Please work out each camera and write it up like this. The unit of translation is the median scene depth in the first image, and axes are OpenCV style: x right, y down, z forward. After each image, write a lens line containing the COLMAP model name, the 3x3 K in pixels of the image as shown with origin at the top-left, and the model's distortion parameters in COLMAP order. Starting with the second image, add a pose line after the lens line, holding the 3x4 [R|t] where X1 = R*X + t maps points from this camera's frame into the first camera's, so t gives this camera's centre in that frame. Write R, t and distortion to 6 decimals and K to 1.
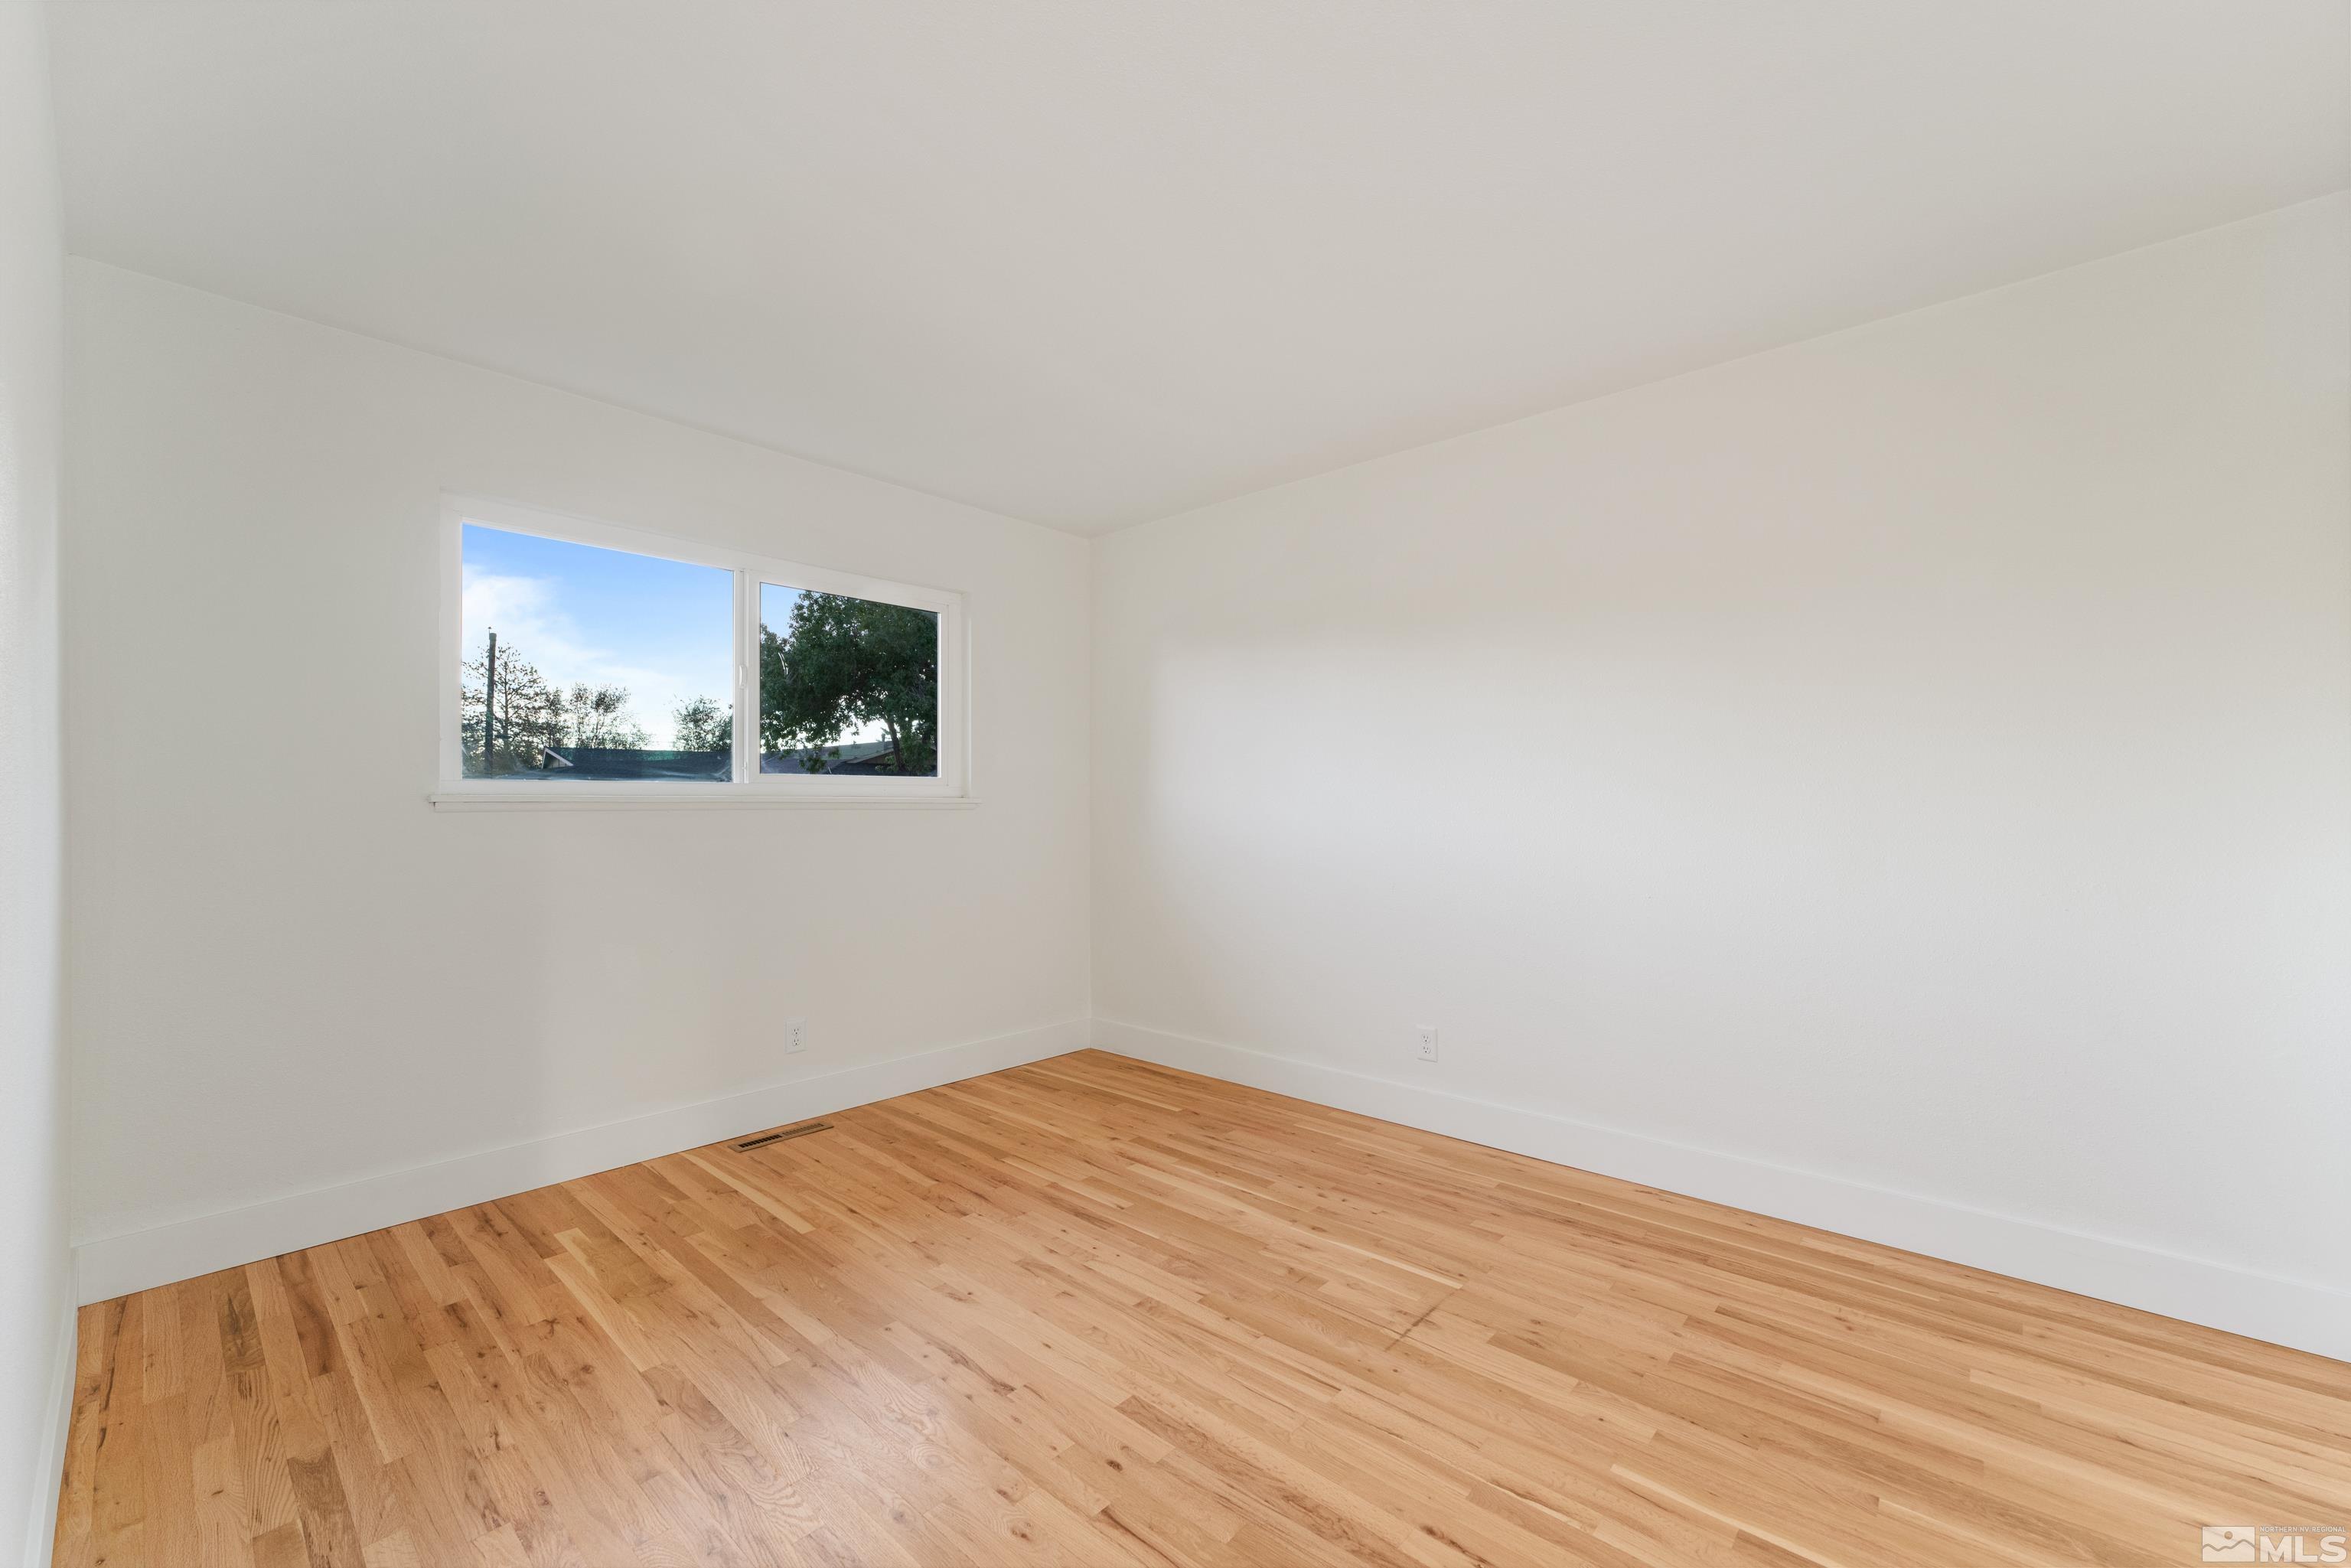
lens RADIAL K [[934.0, 0, 1174.2], [0, 934.0, 791.2], [0, 0, 1]] dist [0.003985, -0.000021]
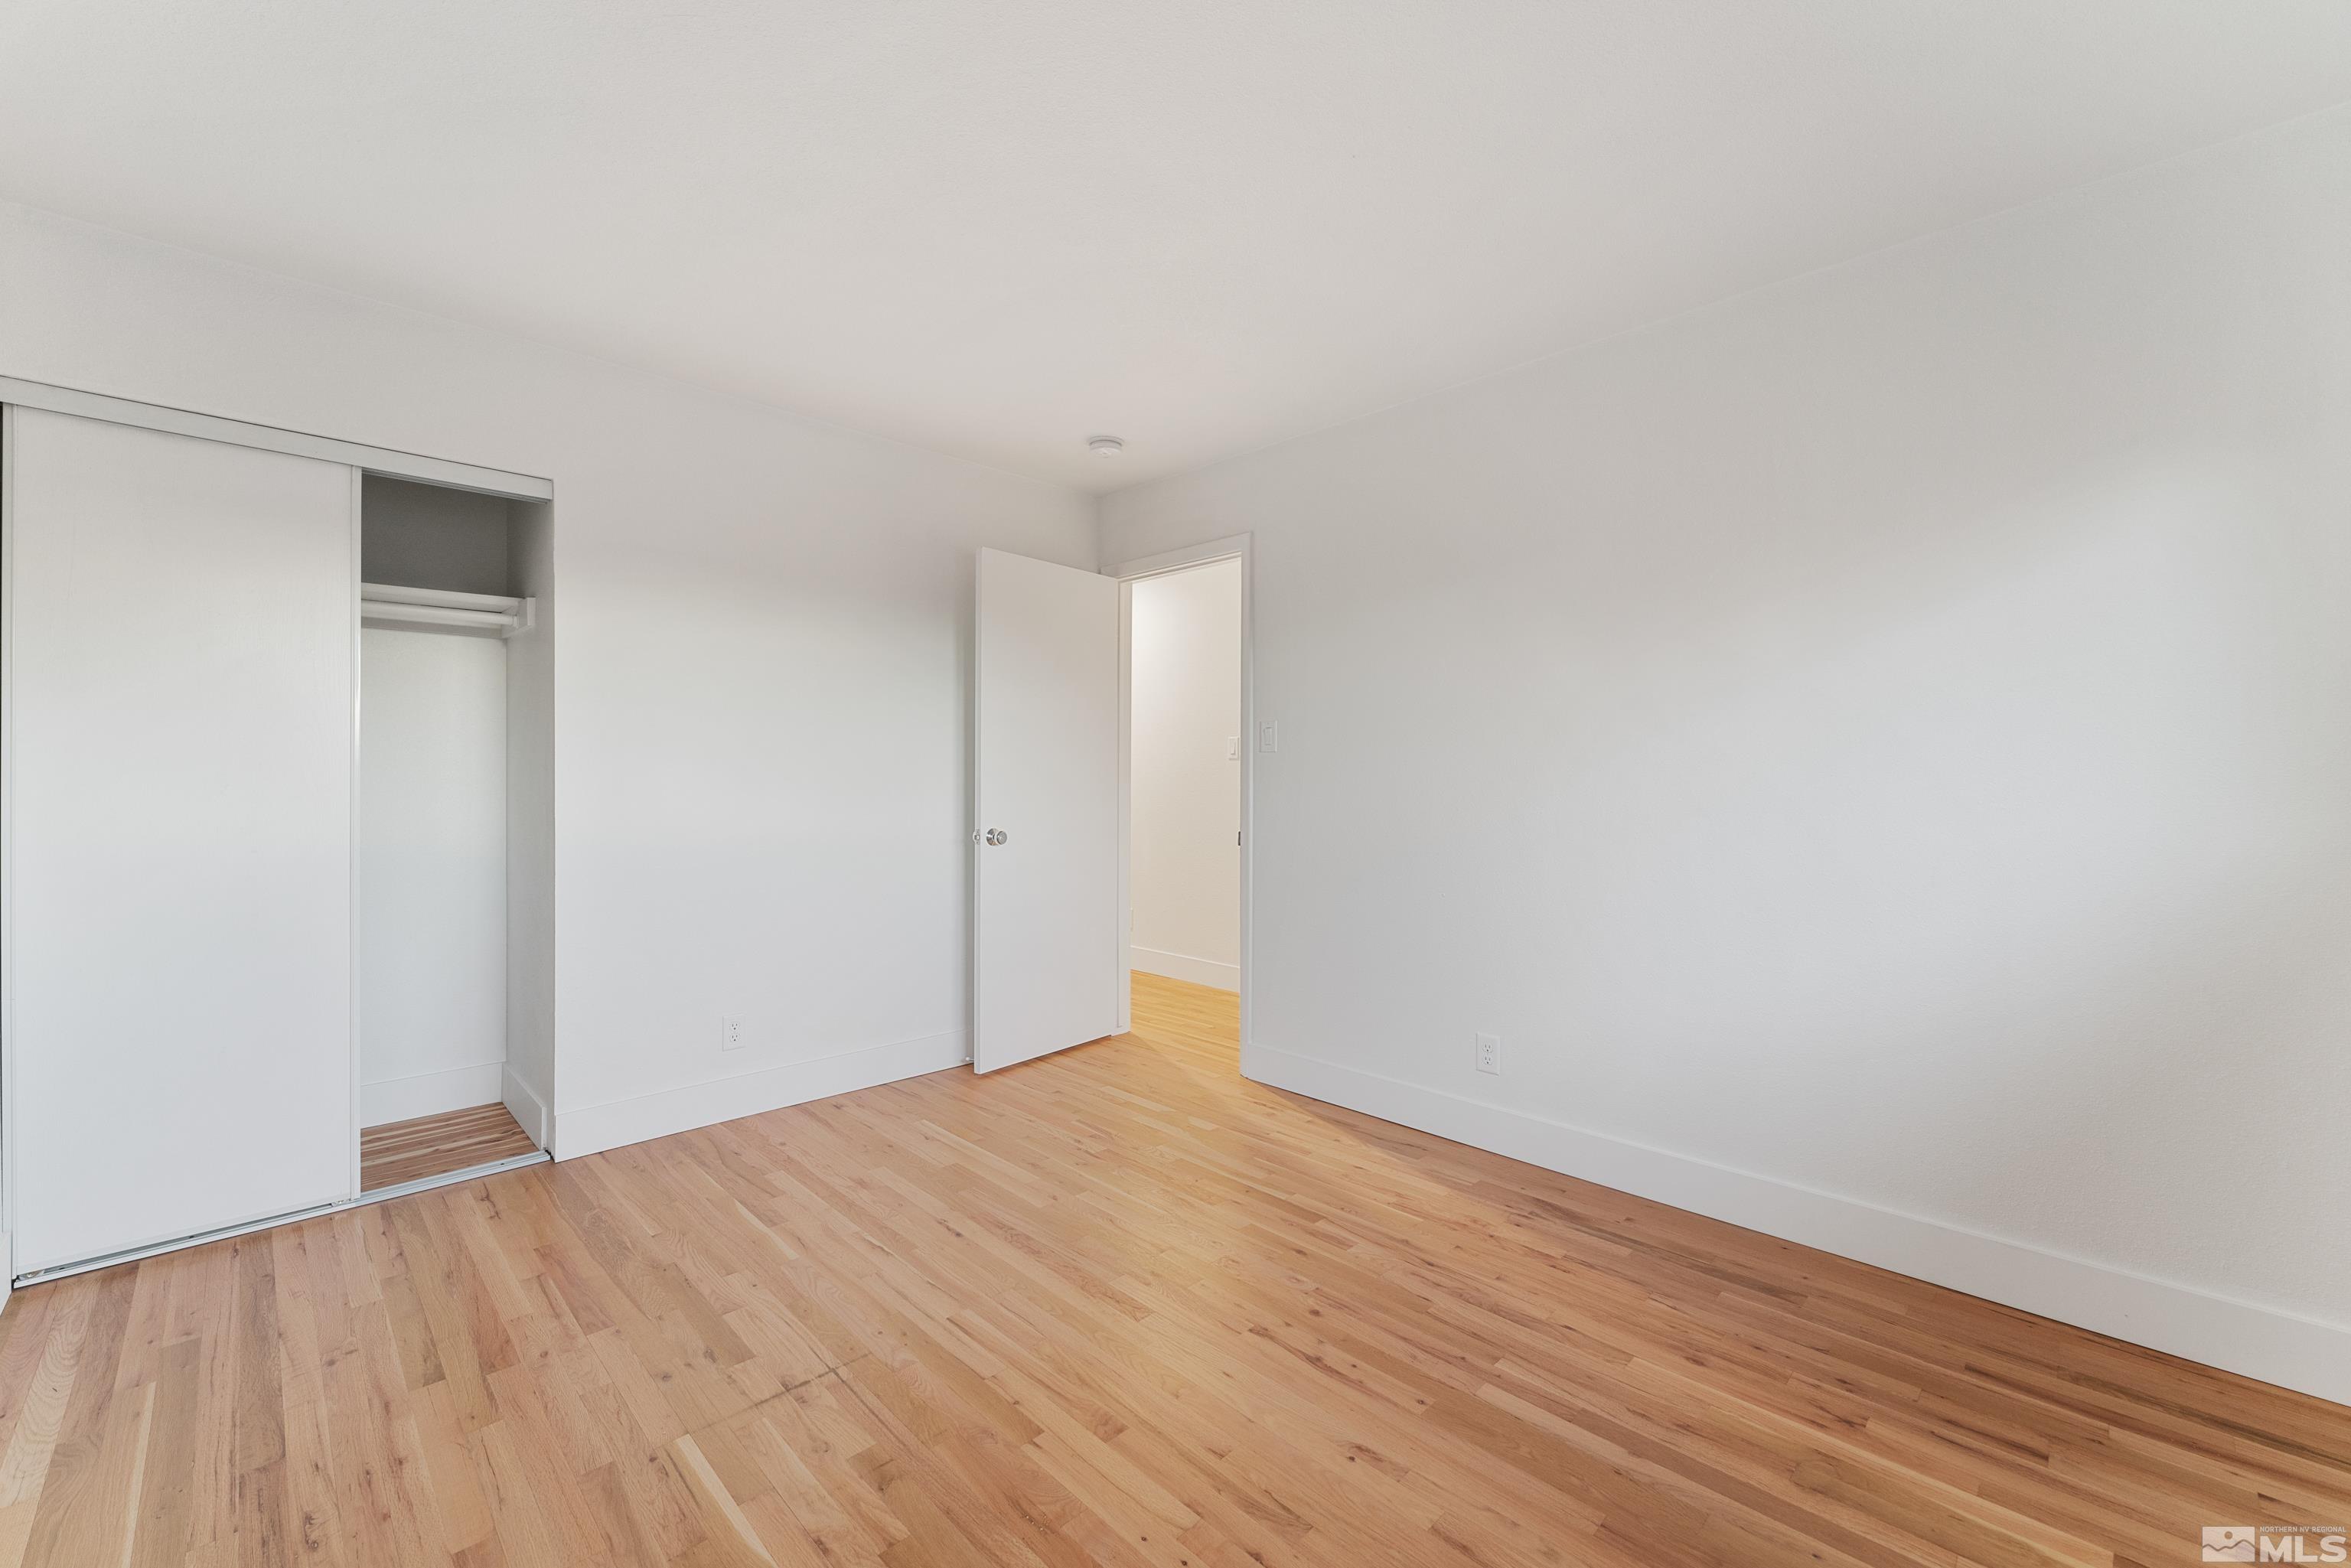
lens RADIAL K [[934.0, 0, 1176.7], [0, 934.0, 778.5], [0, 0, 1]] dist [0.003985, -0.000021]
pose [[-0.998594, -0.001455, 0.052987, -0.133633], [-0.001596, 0.999995, -0.002628, 0.015241], [-0.052983, -0.002708, -0.998592, 1.909890]]
